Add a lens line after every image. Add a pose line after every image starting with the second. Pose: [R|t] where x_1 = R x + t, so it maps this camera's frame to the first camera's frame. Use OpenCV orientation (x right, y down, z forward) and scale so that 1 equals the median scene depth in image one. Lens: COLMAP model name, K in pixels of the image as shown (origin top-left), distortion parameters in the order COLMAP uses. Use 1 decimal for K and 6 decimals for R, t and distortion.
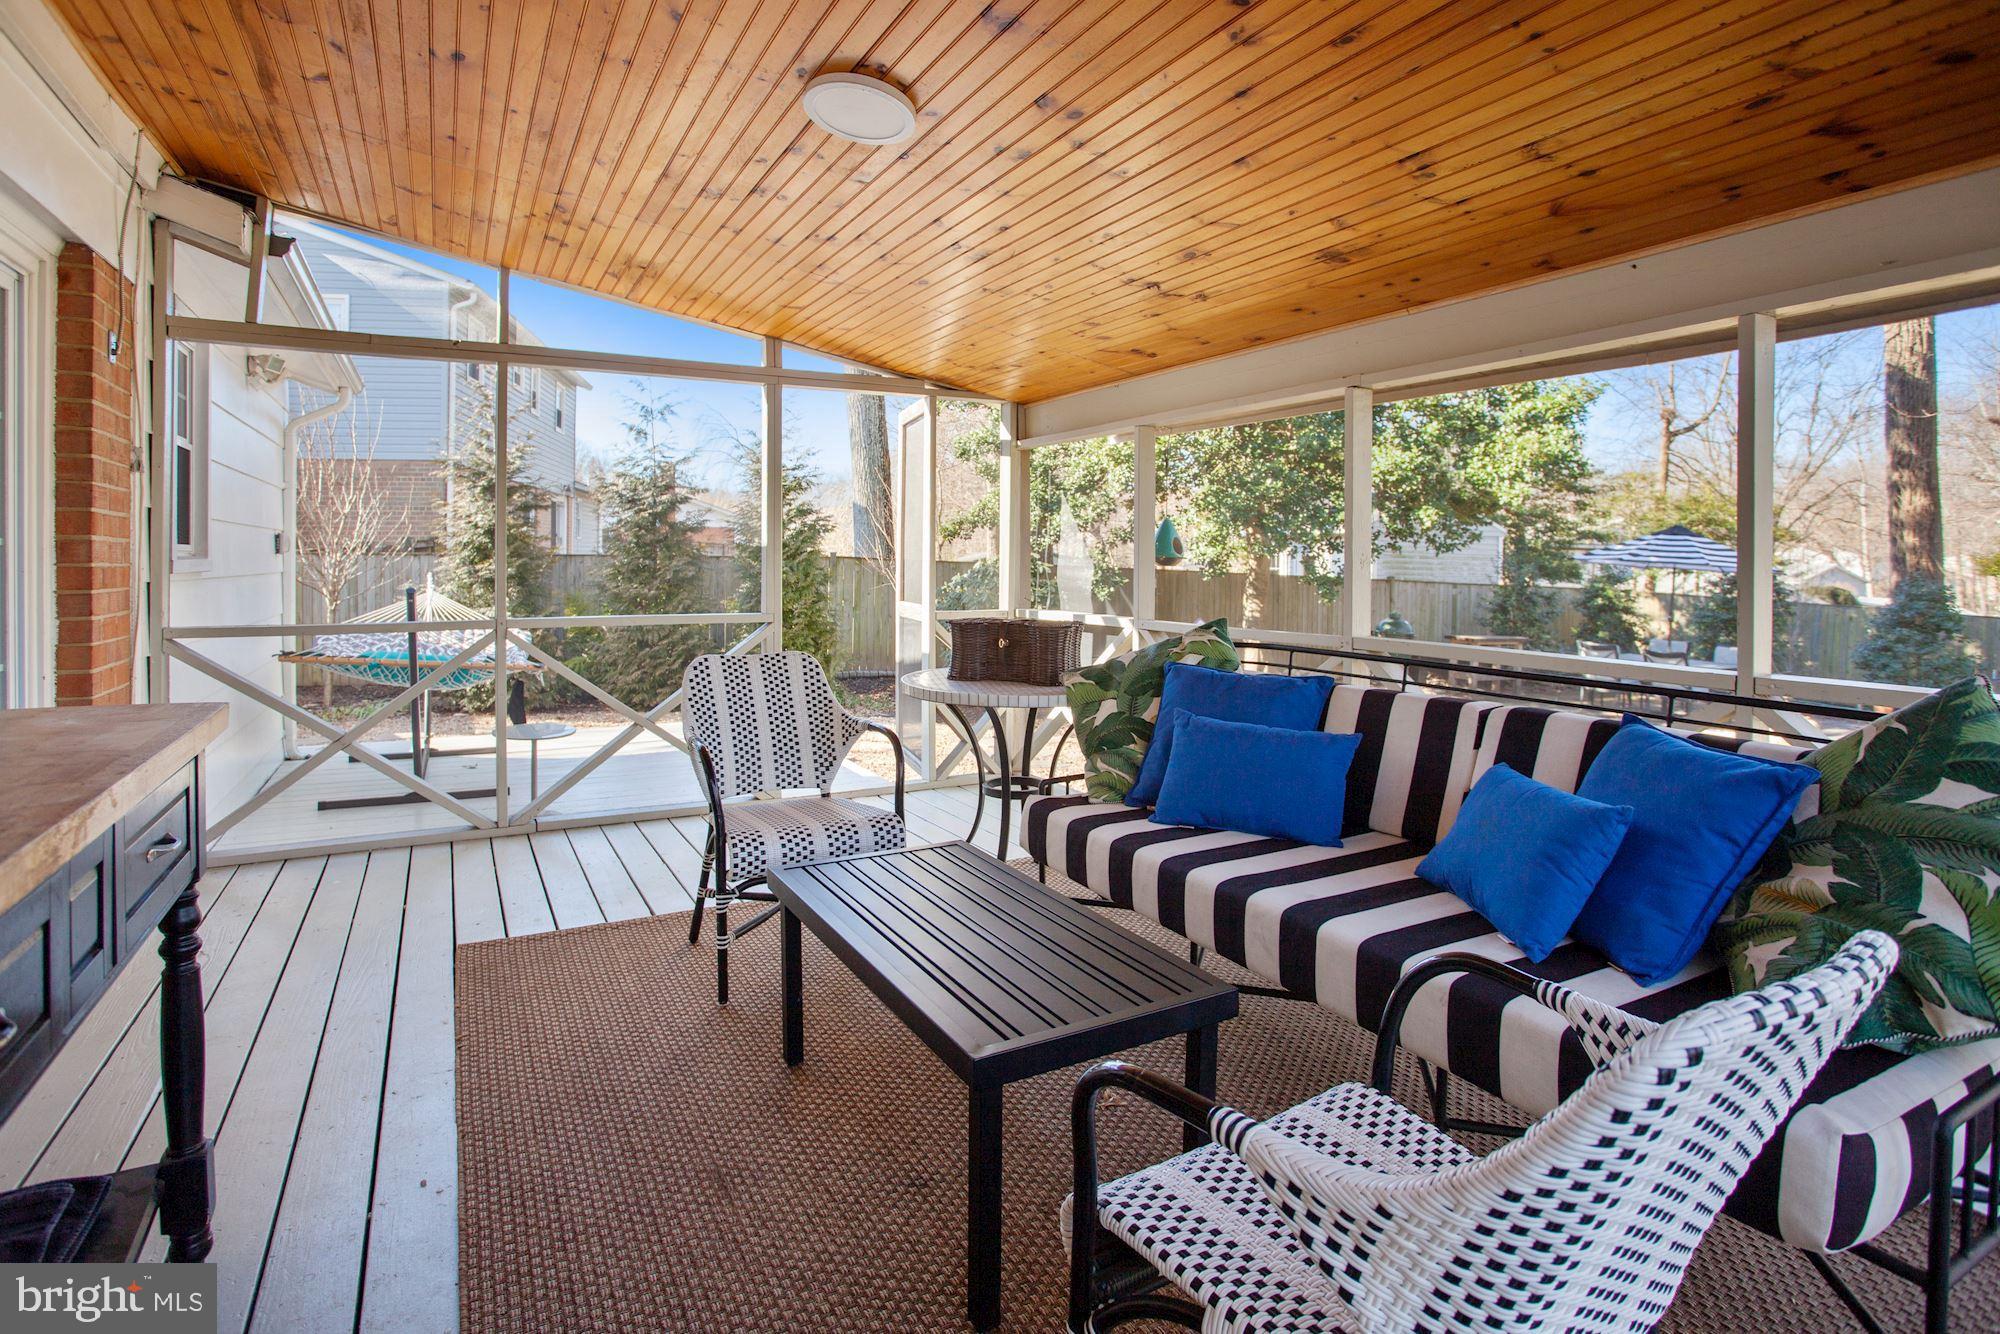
lens RADIAL K [[1063.8, 0, 1015.8], [0, 1063.8, 561.1], [0, 0, 1]] dist [-0.002715, -0.000473]
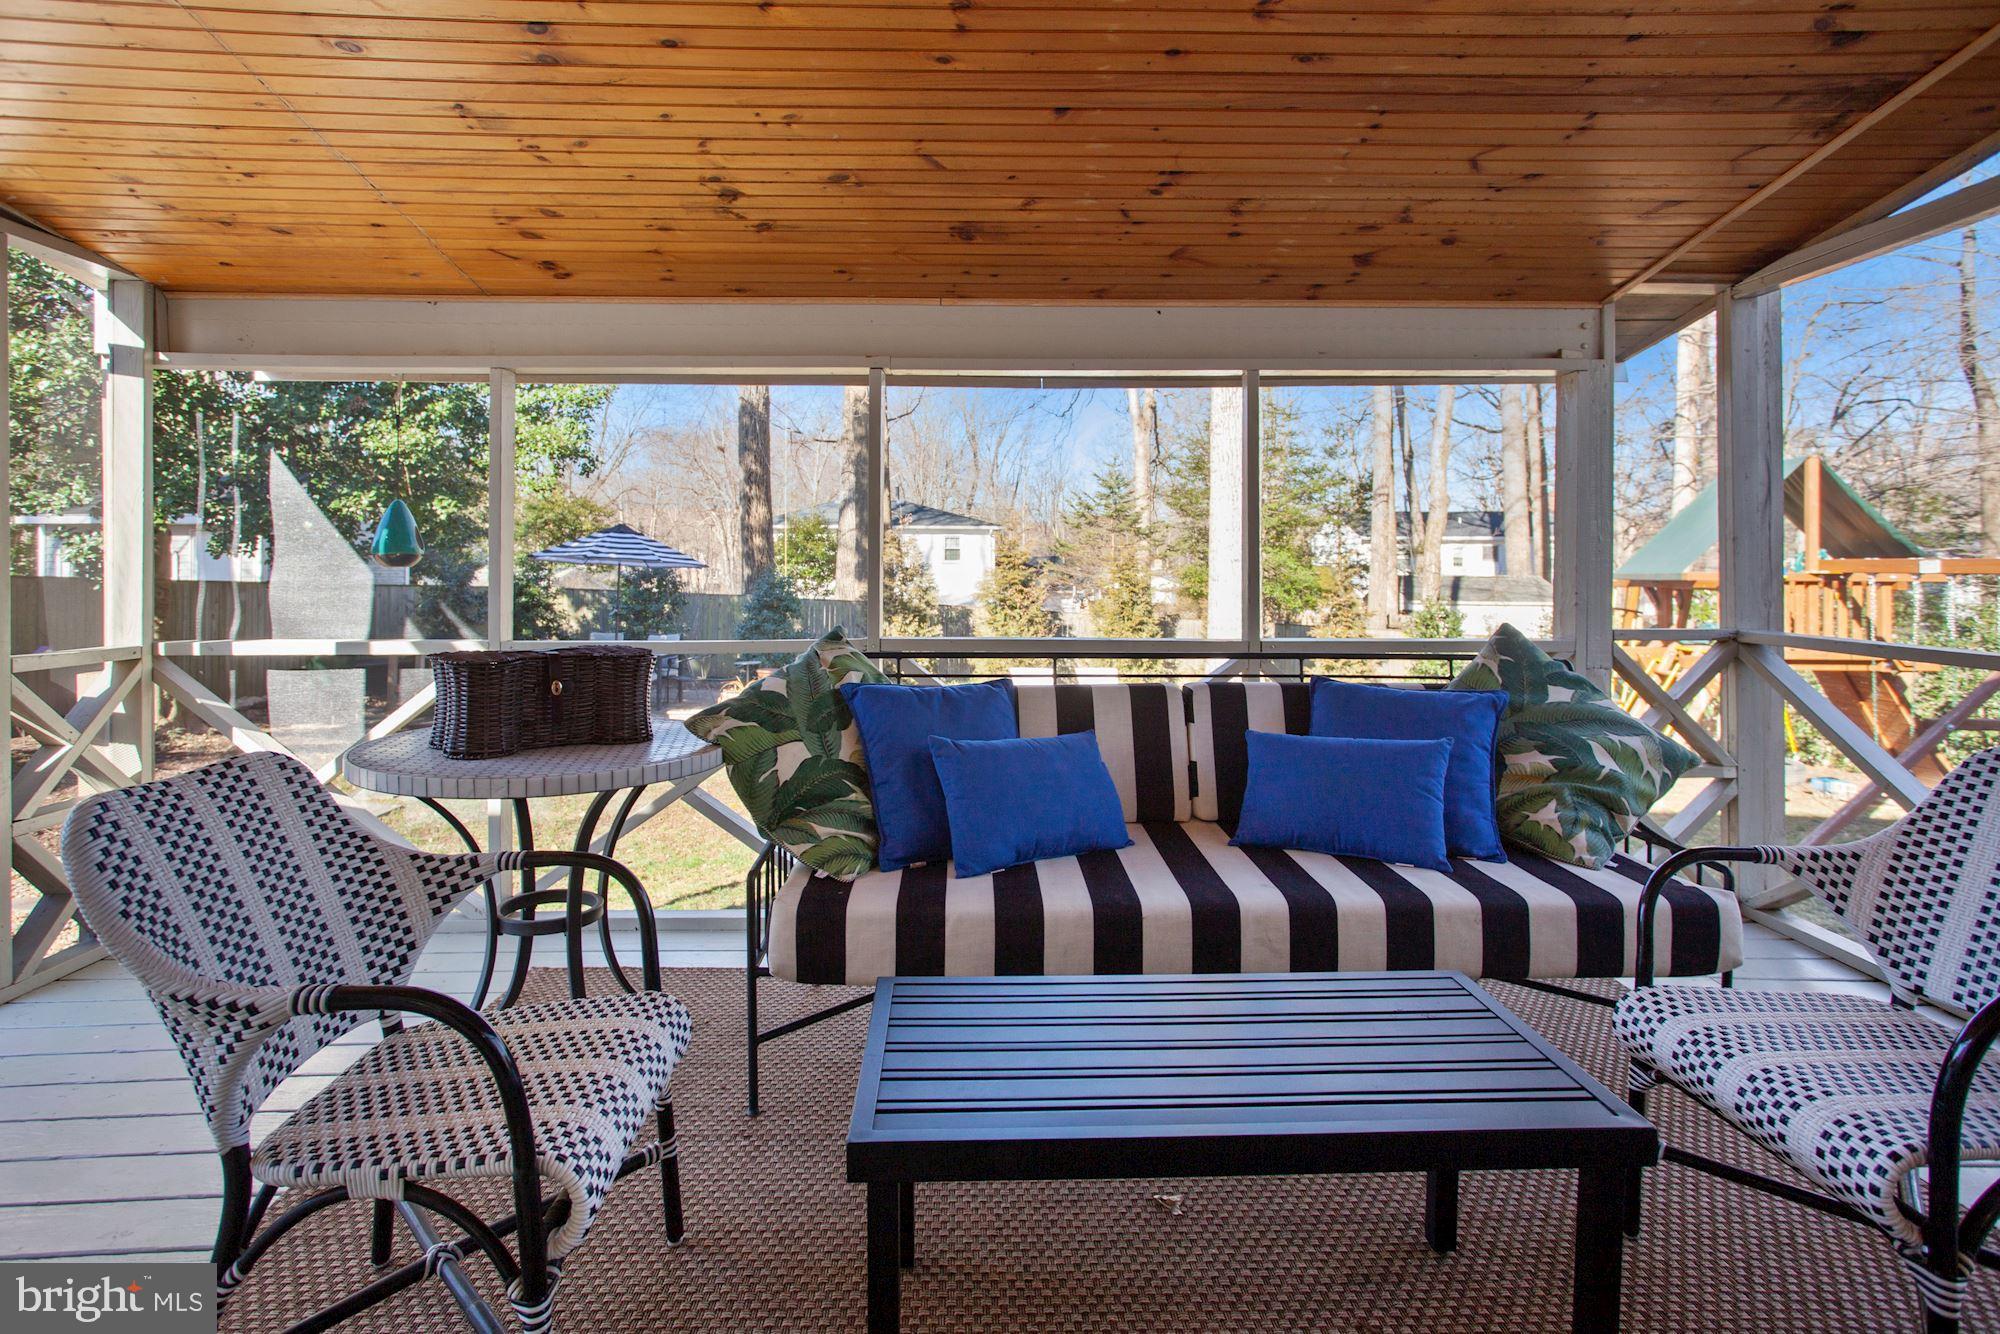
lens RADIAL K [[1063.8, 0, 1015.8], [0, 1063.8, 561.1], [0, 0, 1]] dist [-0.002715, -0.000473]
pose [[0.445112, -0.004954, 0.895461, -0.309222], [0.003688, 0.999986, 0.003699, 0.000364], [-0.895468, 0.001656, 0.445124, 0.321311]]
